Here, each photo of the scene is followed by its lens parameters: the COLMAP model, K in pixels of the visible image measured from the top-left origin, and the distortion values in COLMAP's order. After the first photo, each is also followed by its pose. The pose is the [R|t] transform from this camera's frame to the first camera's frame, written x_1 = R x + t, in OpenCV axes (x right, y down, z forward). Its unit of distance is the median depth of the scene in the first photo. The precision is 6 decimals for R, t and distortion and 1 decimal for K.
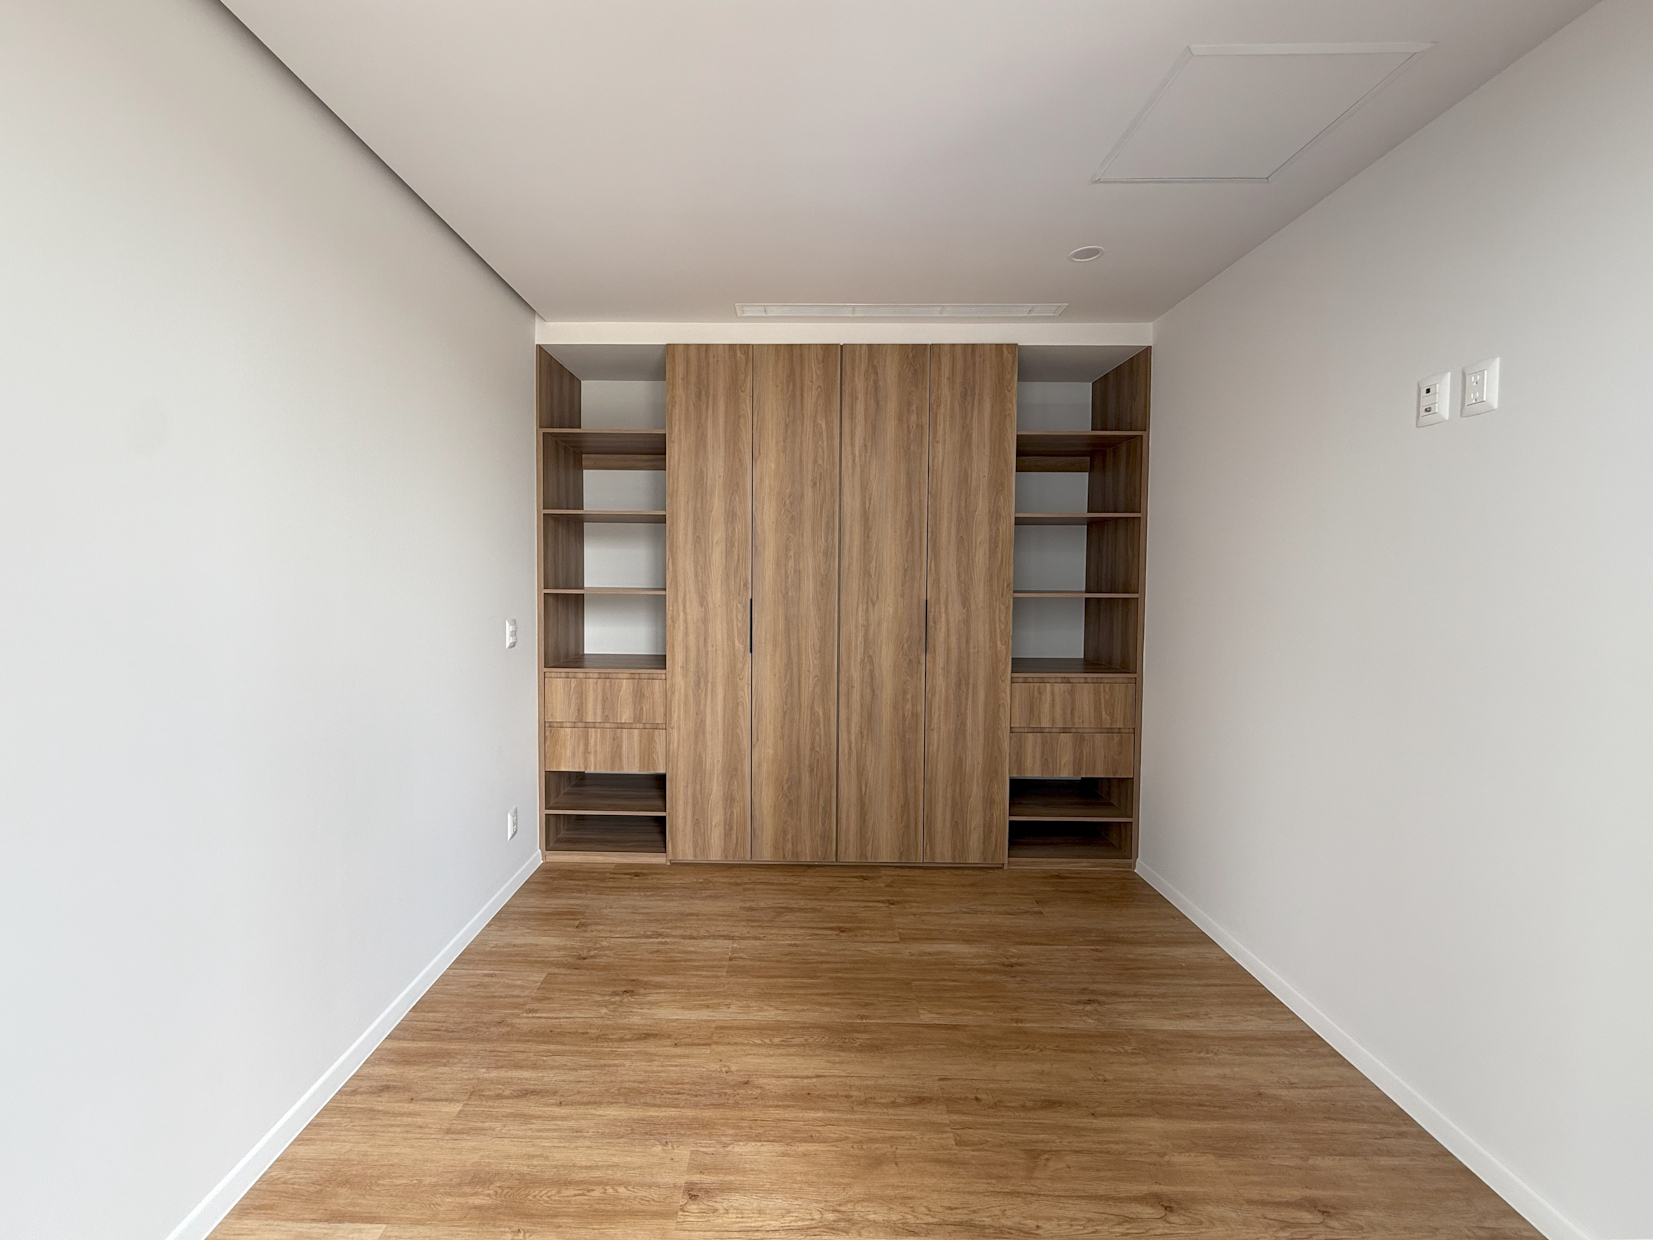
lens RADIAL K [[696.5, 0, 826.4], [0, 696.5, 582.4], [0, 0, 1]] dist [0.002159, 0.000045]
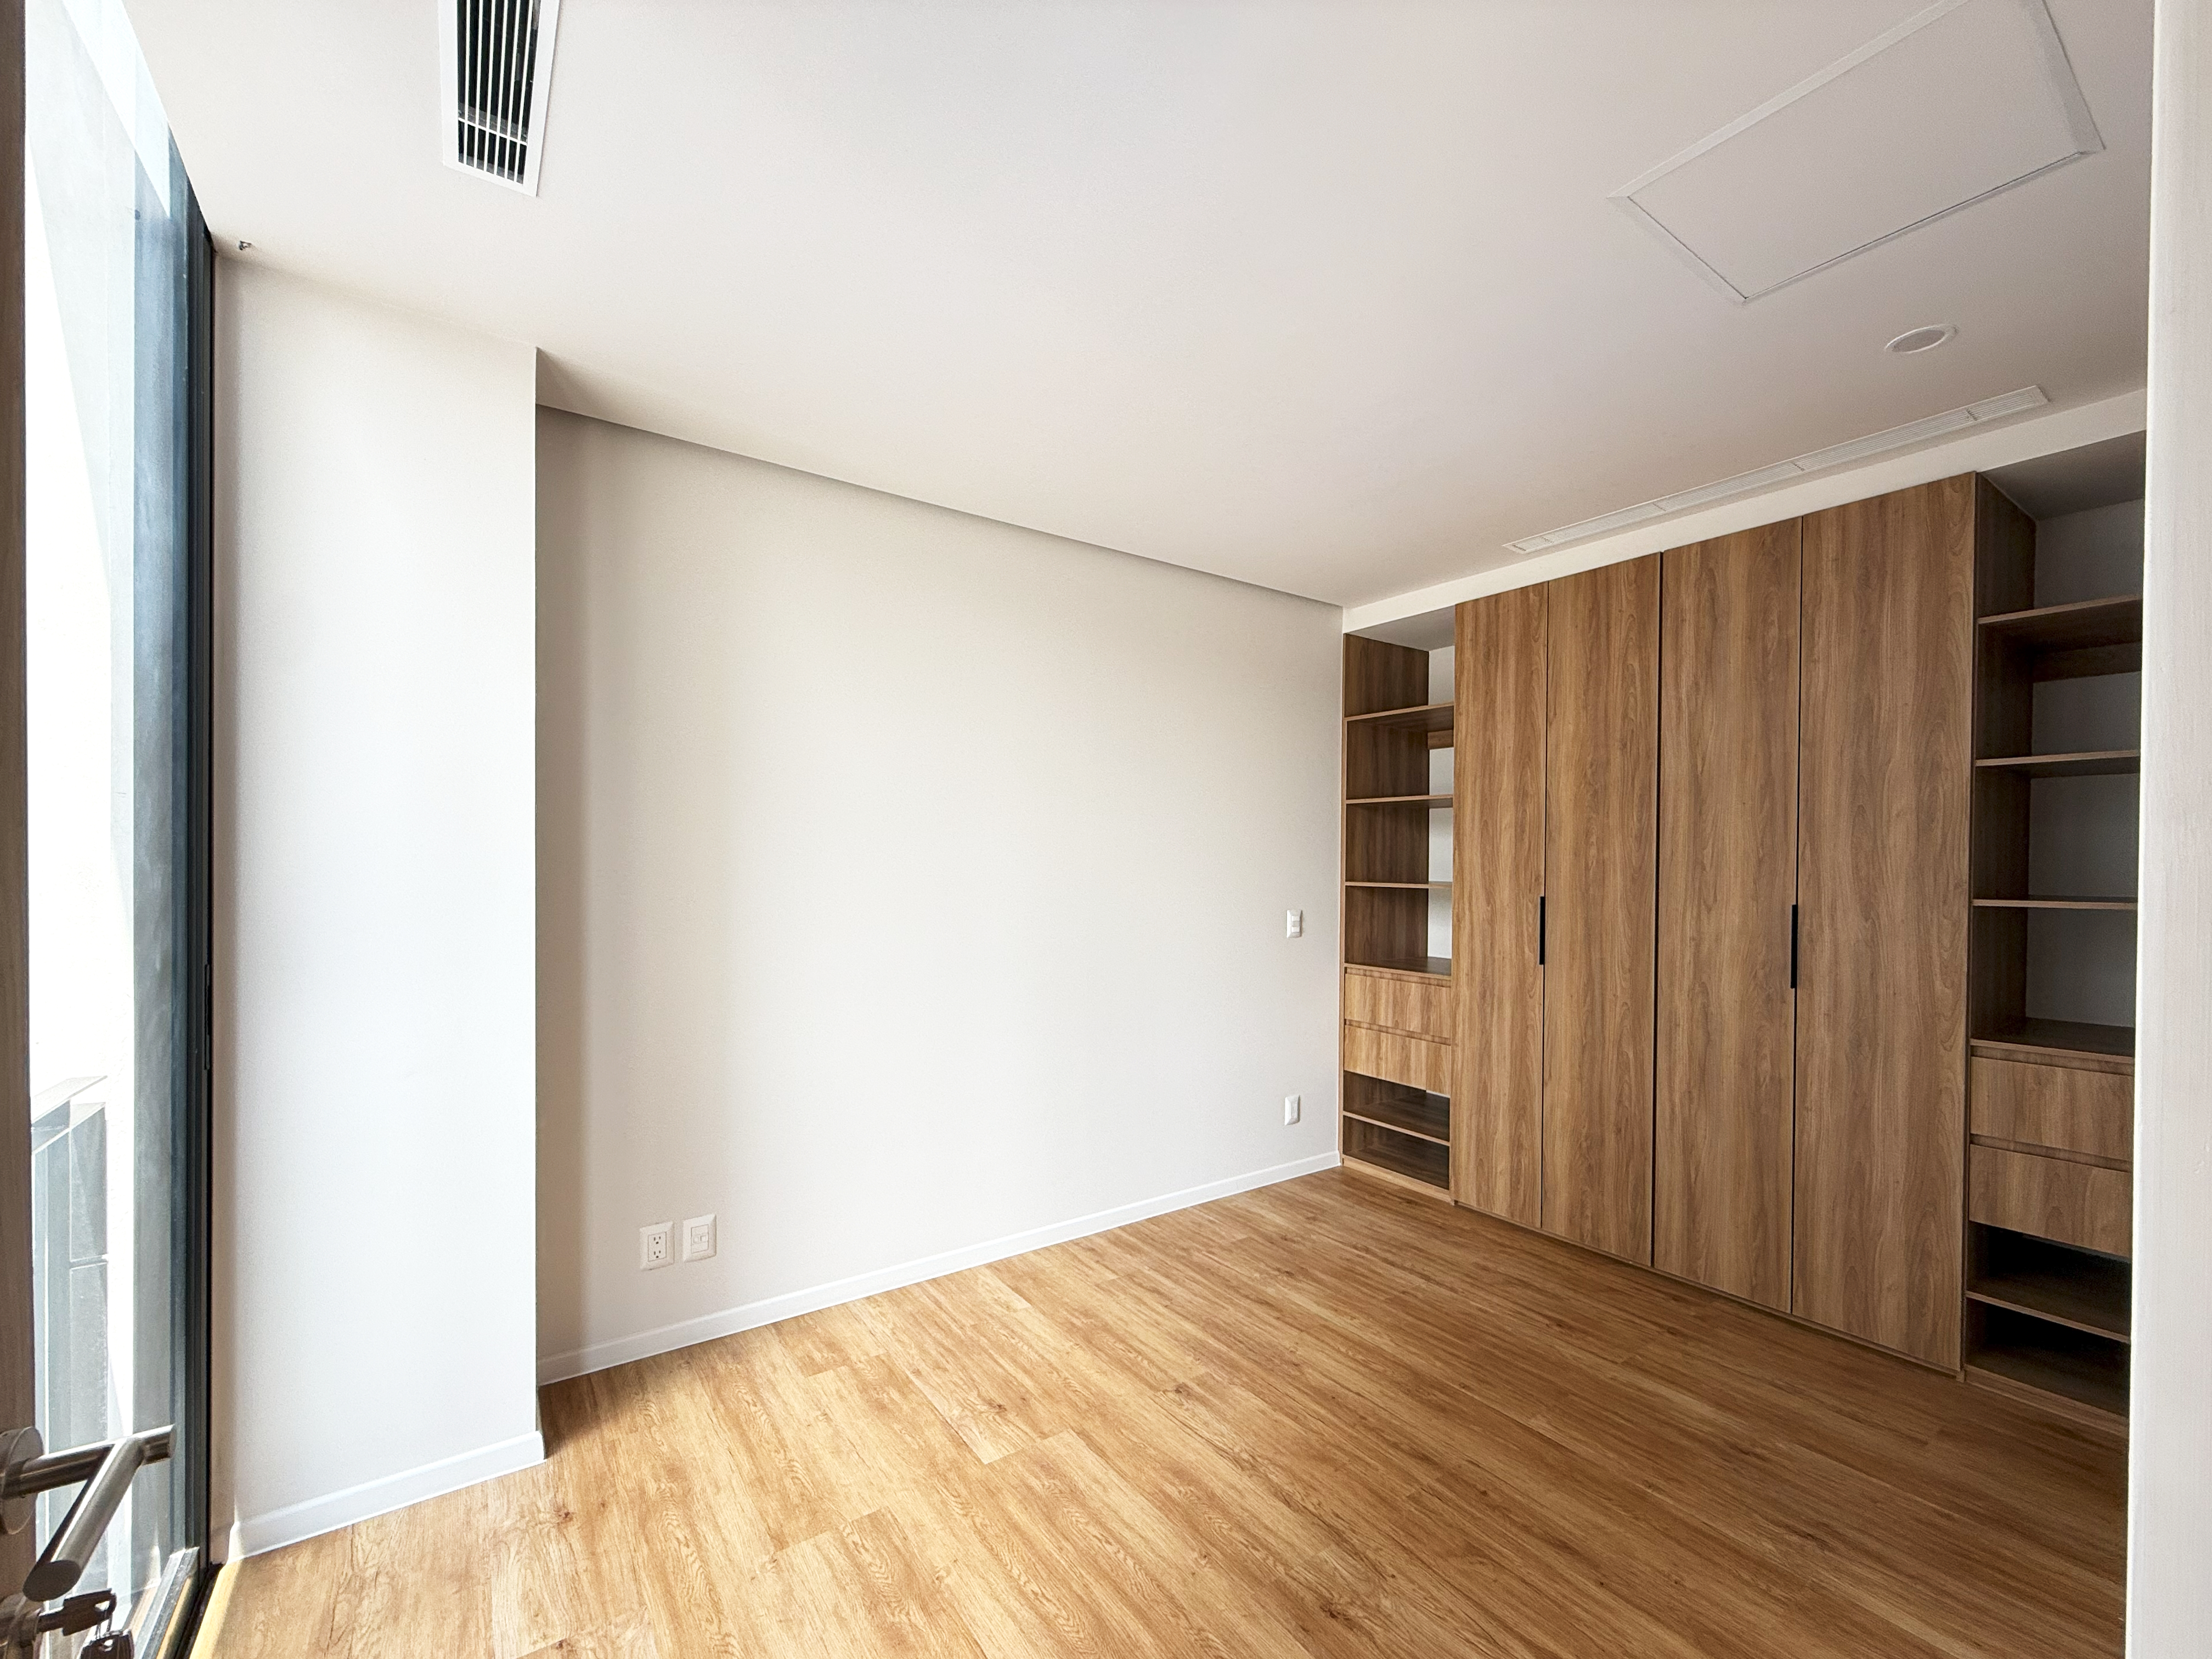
lens RADIAL K [[876.1, 0, 1095.1], [0, 876.1, 831.1], [0, 0, 1]] dist [0.000409, 0.000166]
pose [[0.597962, -0.032142, -0.800880, 0.406225], [-0.011827, 0.998733, -0.048912, 0.003441], [0.801437, 0.038719, 0.596824, -0.014905]]
